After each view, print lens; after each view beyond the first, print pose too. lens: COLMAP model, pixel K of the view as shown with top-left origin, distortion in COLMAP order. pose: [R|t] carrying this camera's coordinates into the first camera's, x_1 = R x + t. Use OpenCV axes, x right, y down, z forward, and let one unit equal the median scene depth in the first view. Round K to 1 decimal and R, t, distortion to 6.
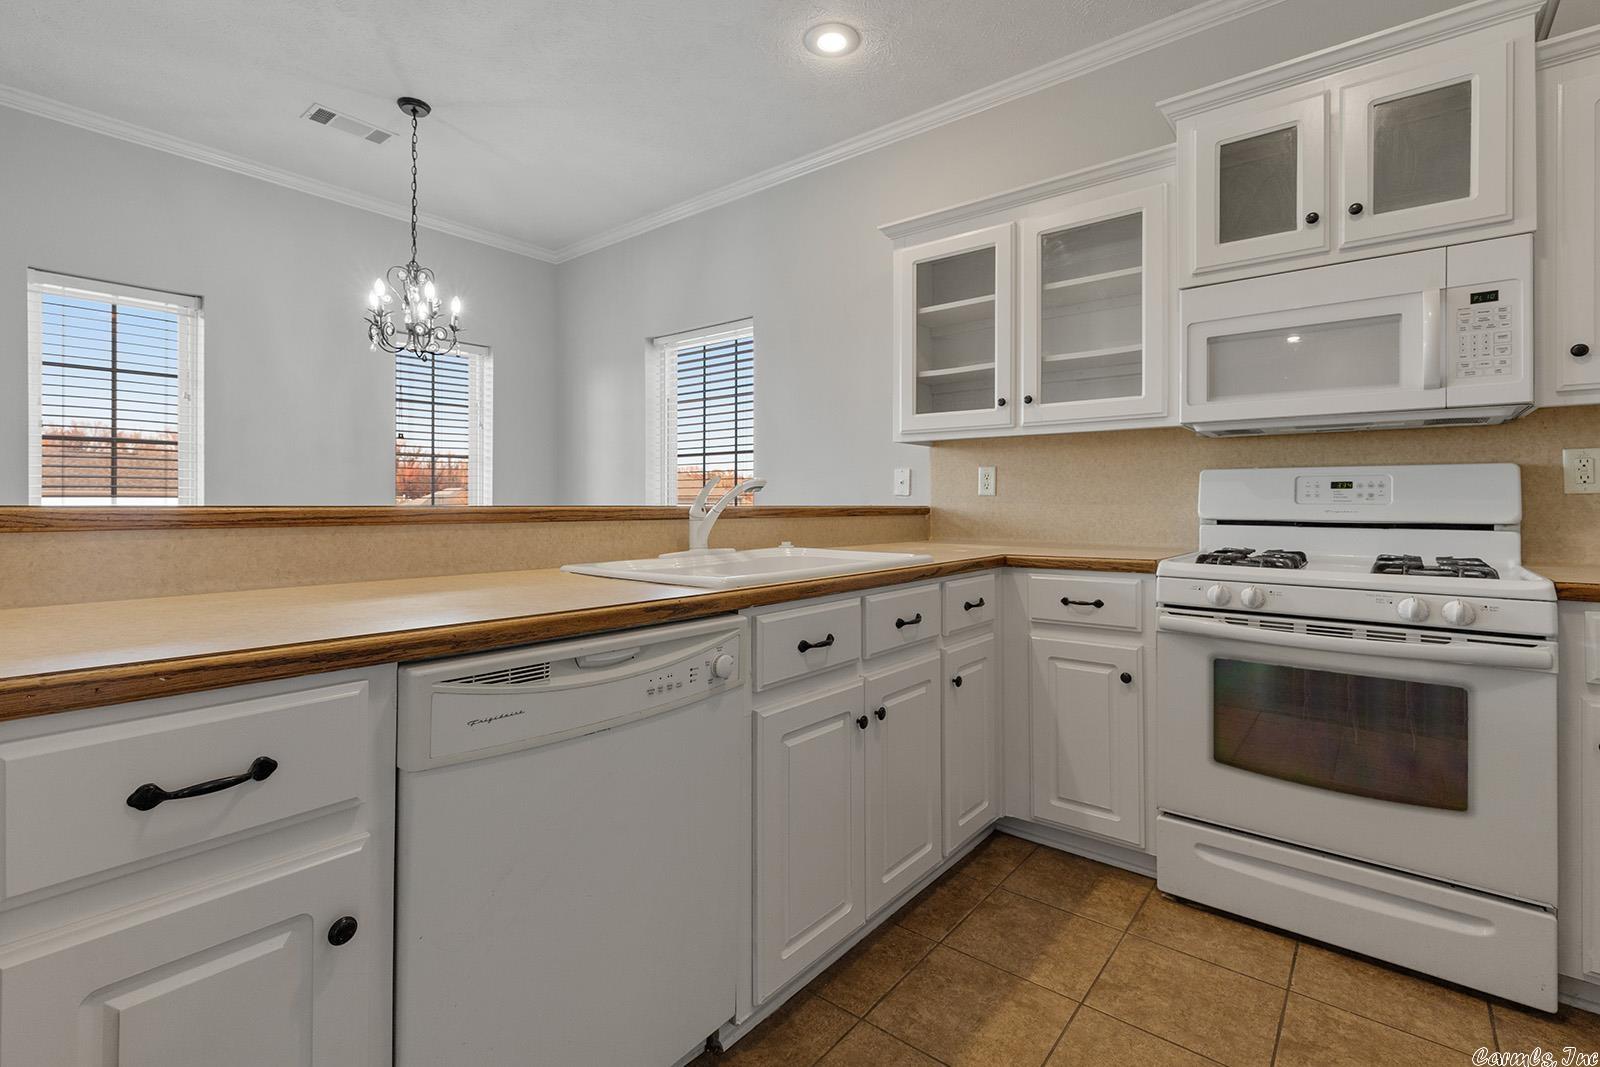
lens RADIAL K [[725.0, 0, 795.8], [0, 725.0, 498.5], [0, 0, 1]] dist [0.003342, -0.000476]
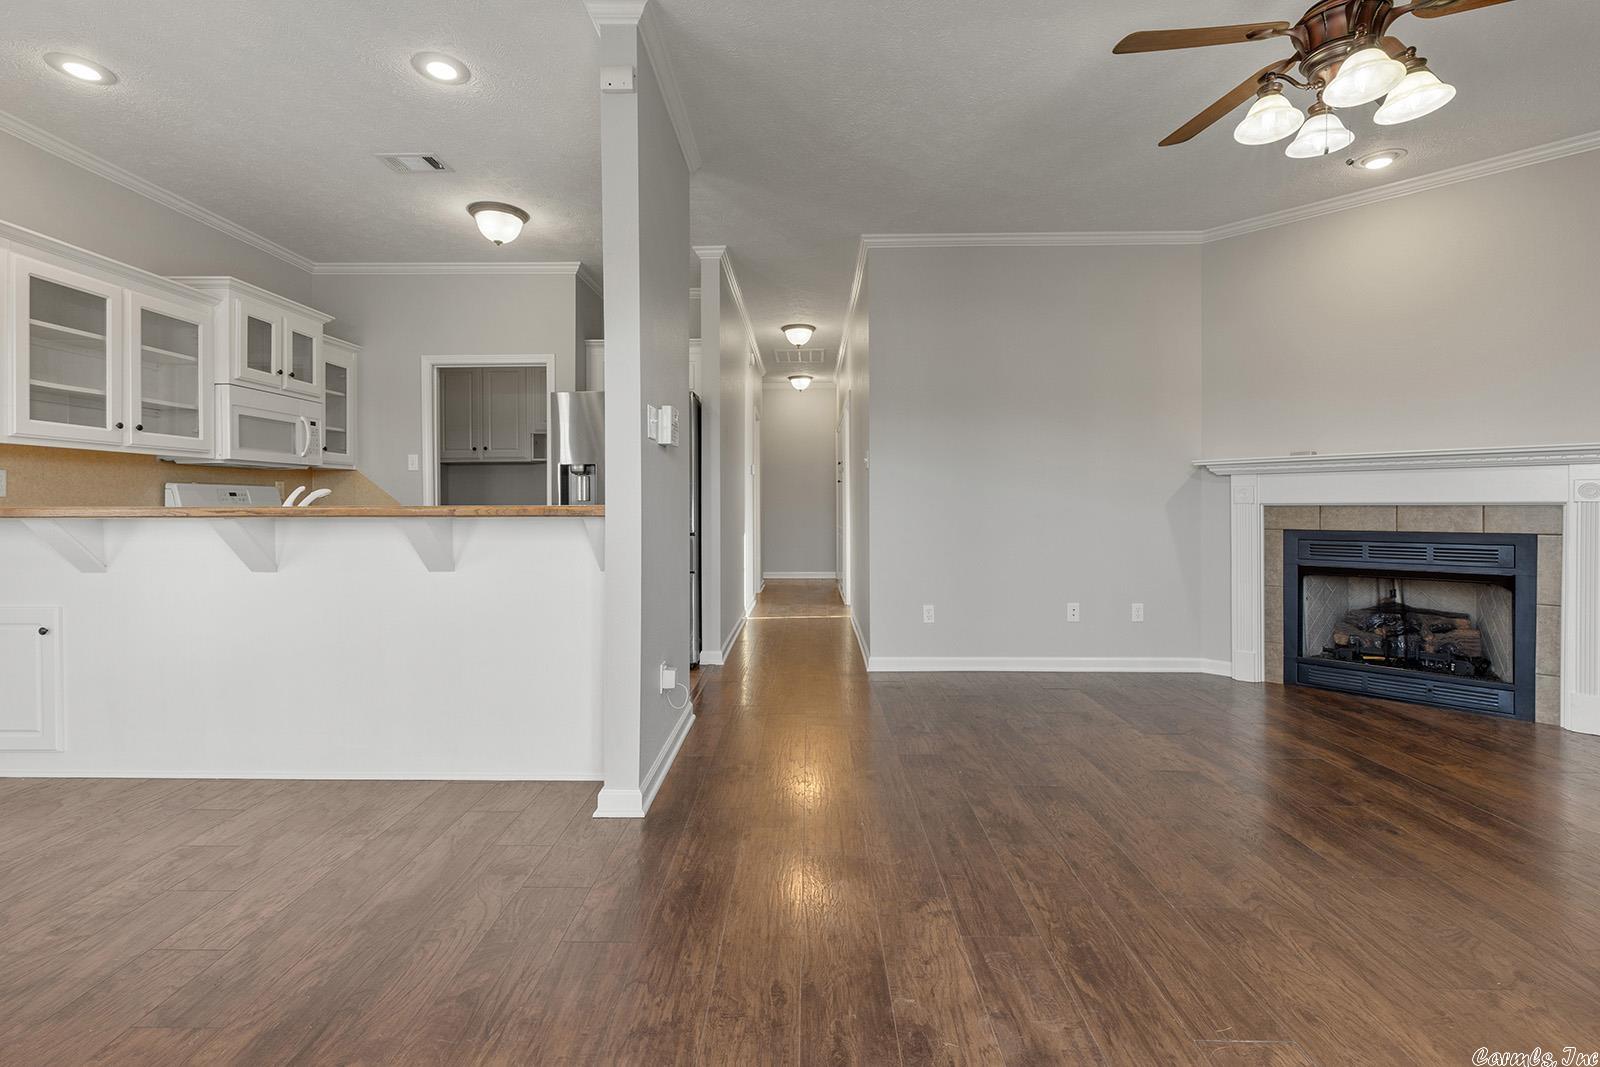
lens RADIAL K [[725.4, 0, 795.4], [0, 725.4, 505.4], [0, 0, 1]] dist [0.003297, -0.000417]
pose [[-0.617877, -0.003972, 0.786265, -1.871003], [-0.004788, 0.999988, 0.001289, 0.001718], [-0.786260, -0.002968, -0.617888, 1.088372]]
